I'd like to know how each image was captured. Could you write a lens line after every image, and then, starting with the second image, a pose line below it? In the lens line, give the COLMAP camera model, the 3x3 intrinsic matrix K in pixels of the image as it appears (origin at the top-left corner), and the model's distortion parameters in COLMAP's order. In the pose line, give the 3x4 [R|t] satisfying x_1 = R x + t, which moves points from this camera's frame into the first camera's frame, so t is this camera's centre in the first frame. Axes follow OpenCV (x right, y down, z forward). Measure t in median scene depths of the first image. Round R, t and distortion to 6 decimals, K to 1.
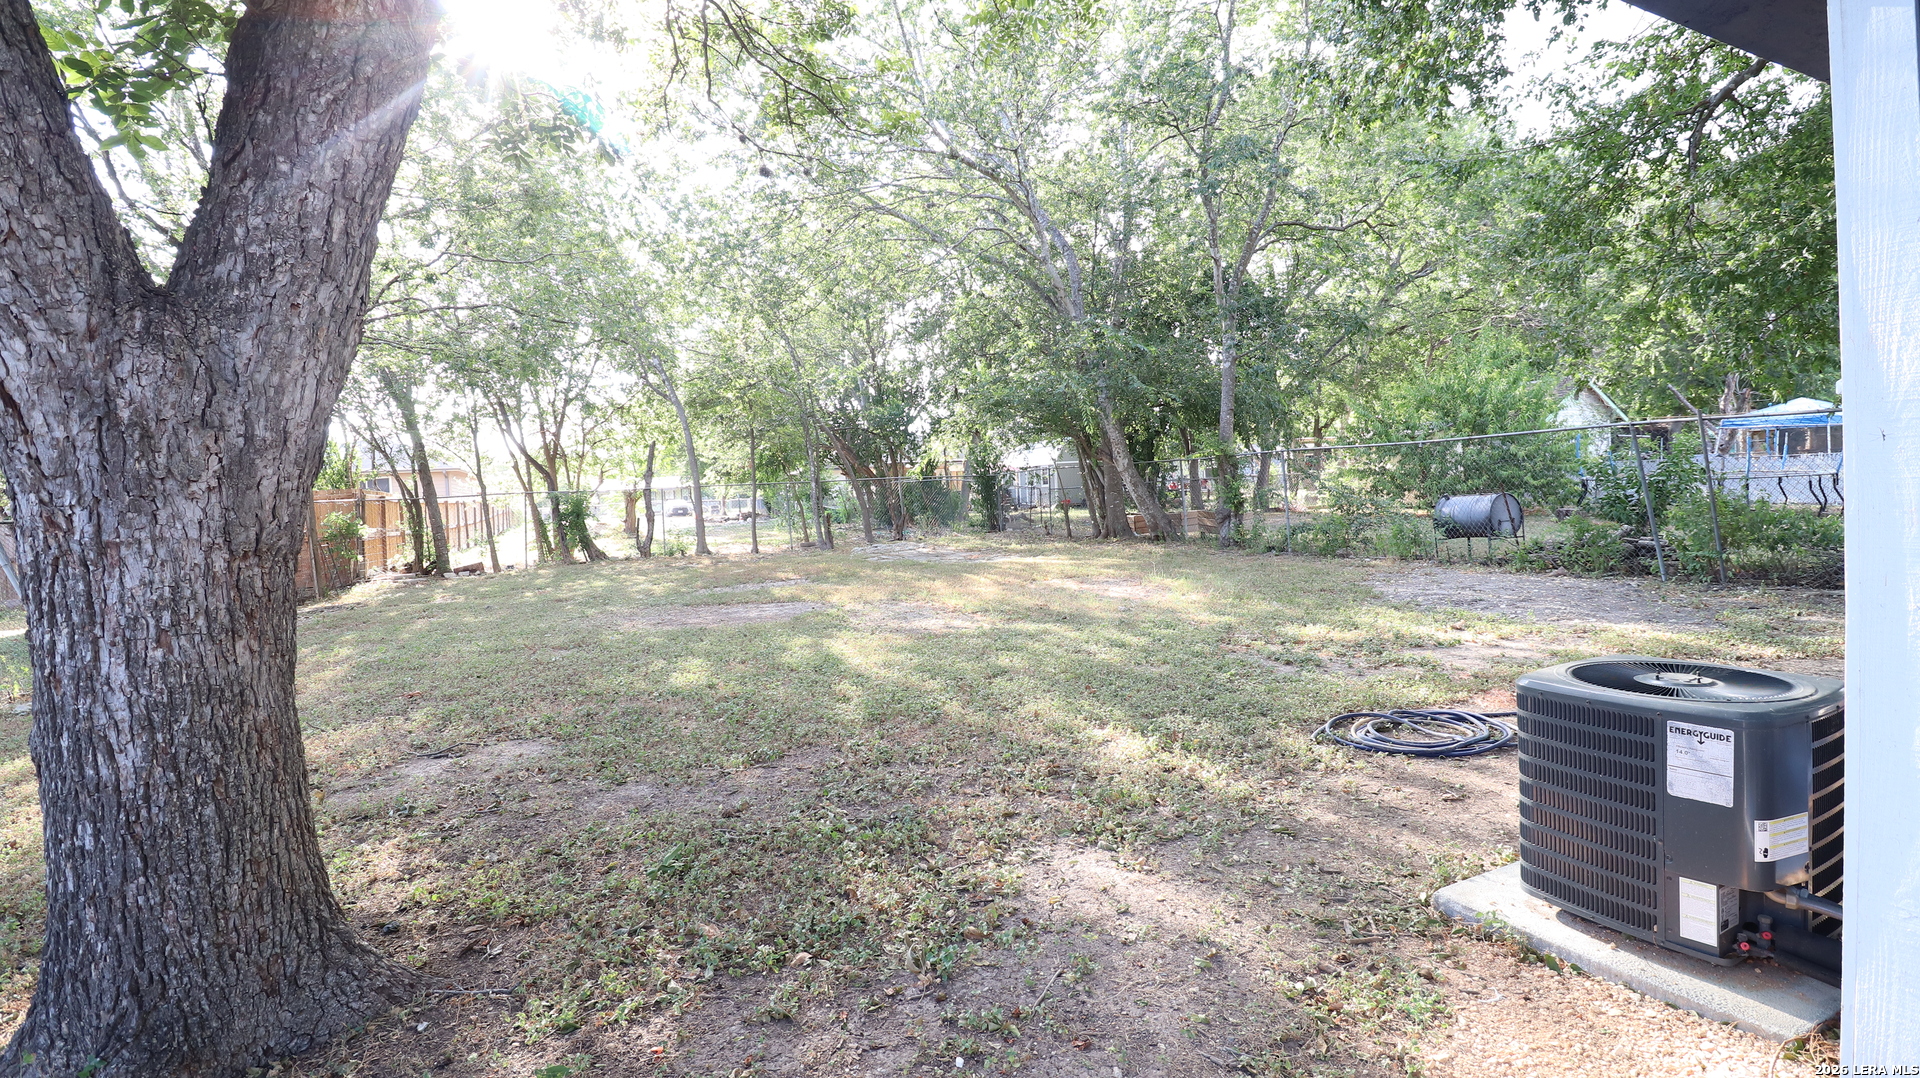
lens RADIAL K [[903.4, 0, 969.8], [0, 903.4, 530.3], [0, 0, 1]] dist [-0.004007, -0.009548]
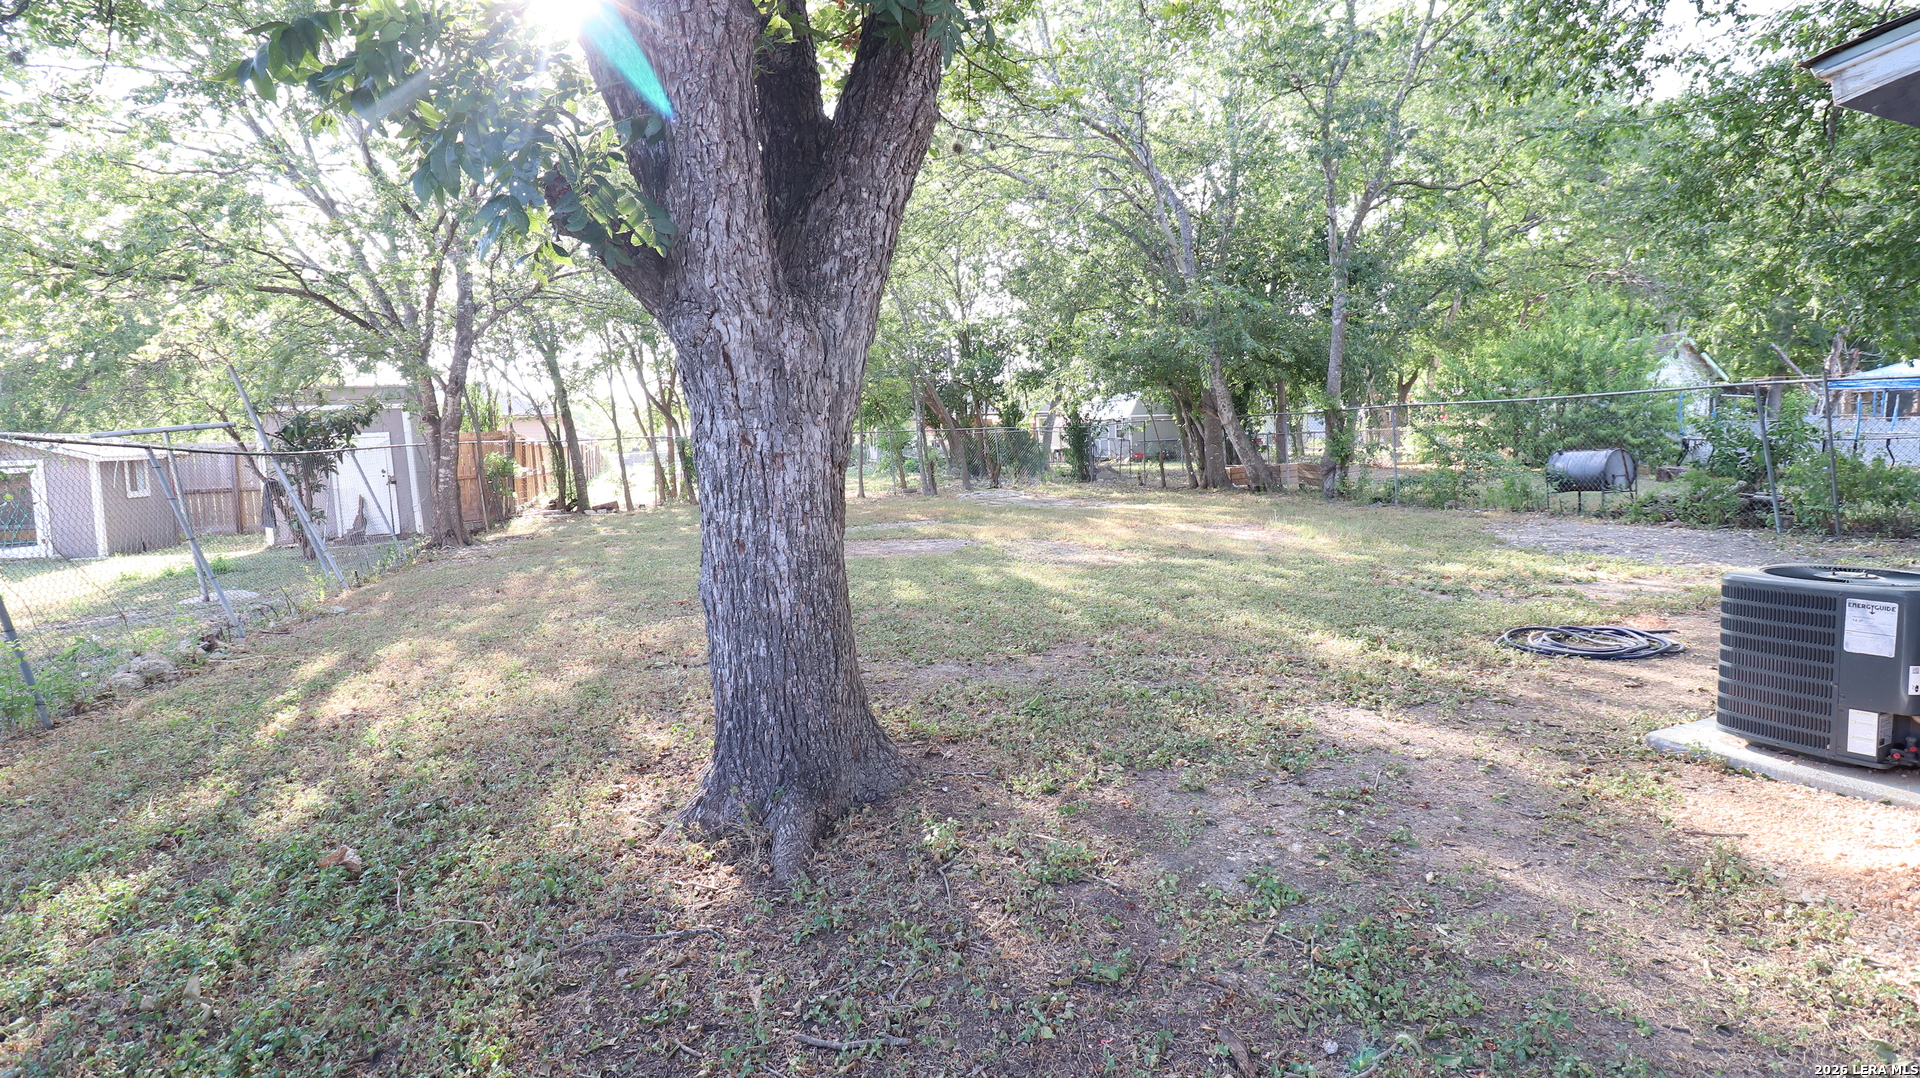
lens RADIAL K [[903.4, 0, 964.0], [0, 903.4, 527.9], [0, 0, 1]] dist [-0.004007, -0.009548]
pose [[0.998031, 0.019841, -0.059498, -0.125719], [-0.016866, 0.998602, 0.050104, 0.012894], [0.060409, -0.049002, 0.996970, -0.113118]]
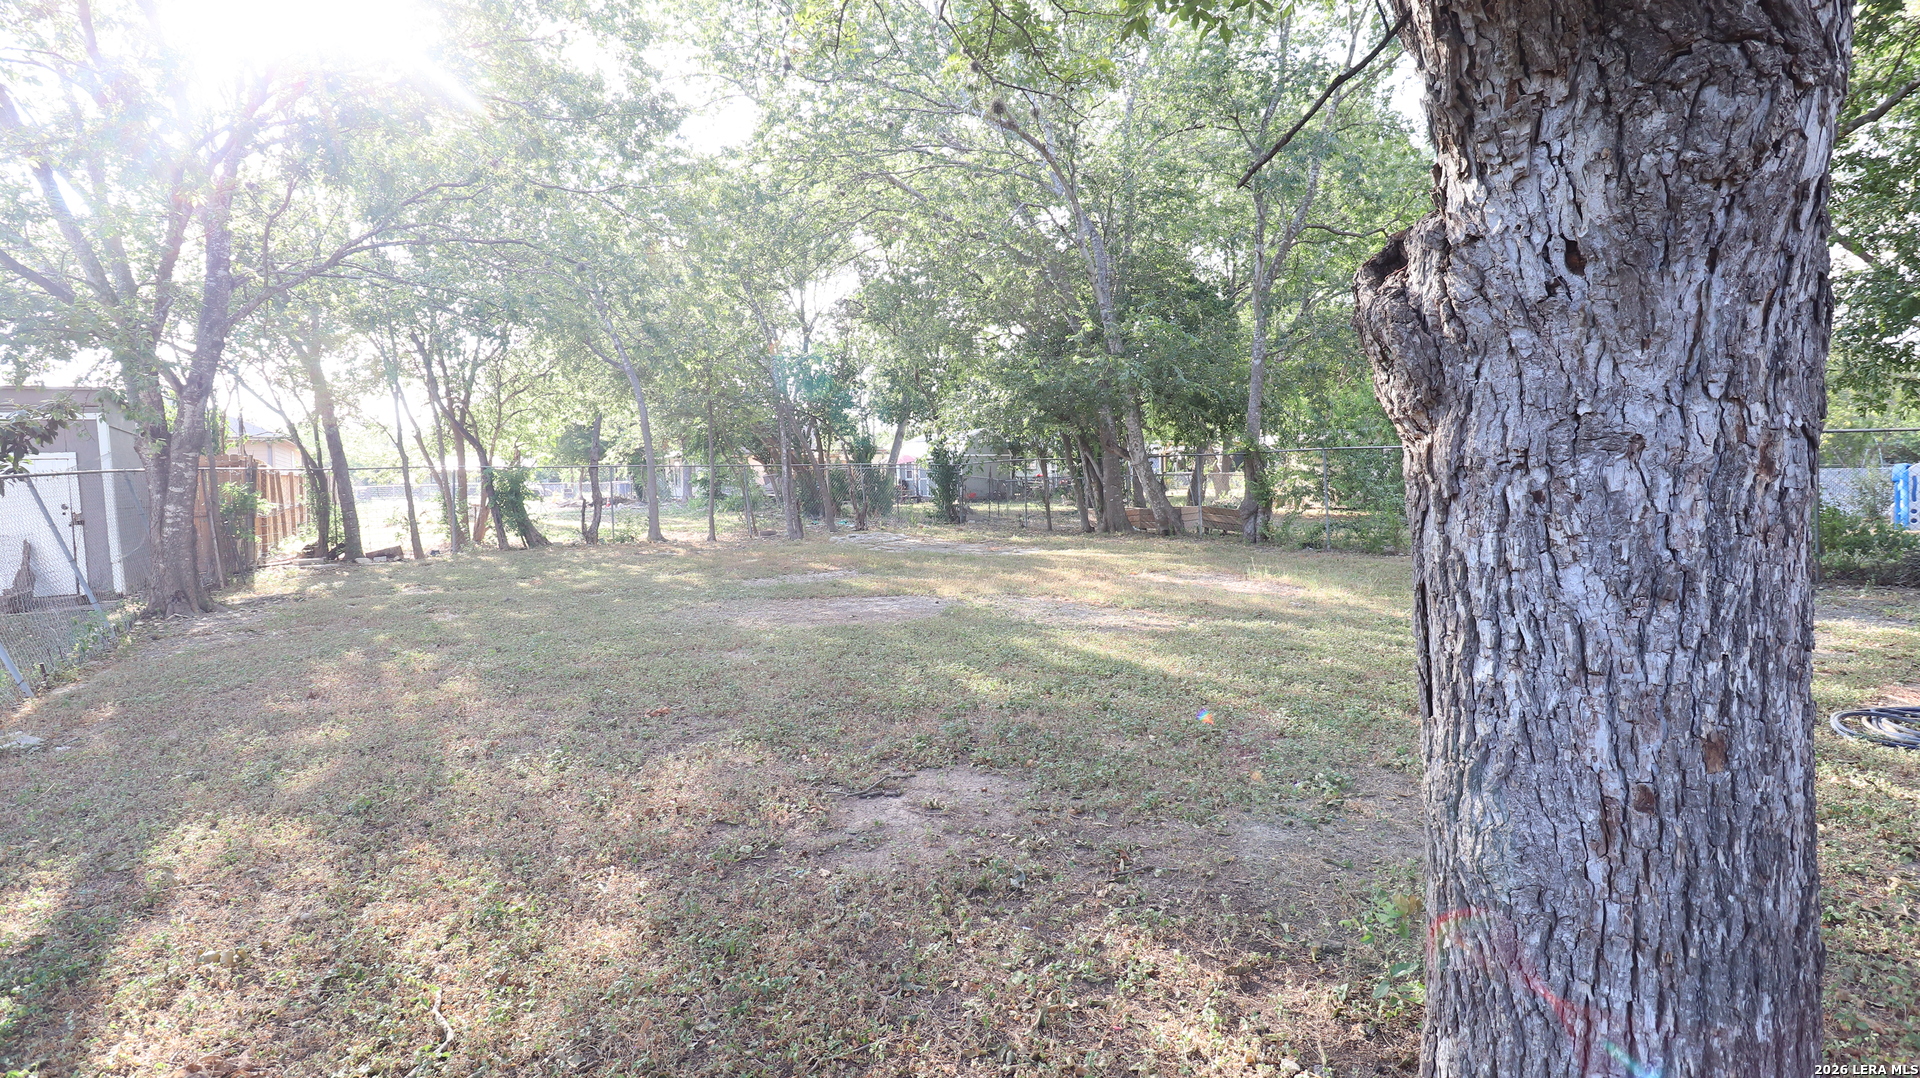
lens RADIAL K [[903.4, 0, 976.4], [0, 903.4, 532.2], [0, 0, 1]] dist [-0.004007, -0.009548]
pose [[0.980996, 0.019095, 0.193087, -0.350541], [-0.020912, 0.999754, 0.007375, 0.009173], [-0.192899, -0.011273, 0.981154, 0.113923]]
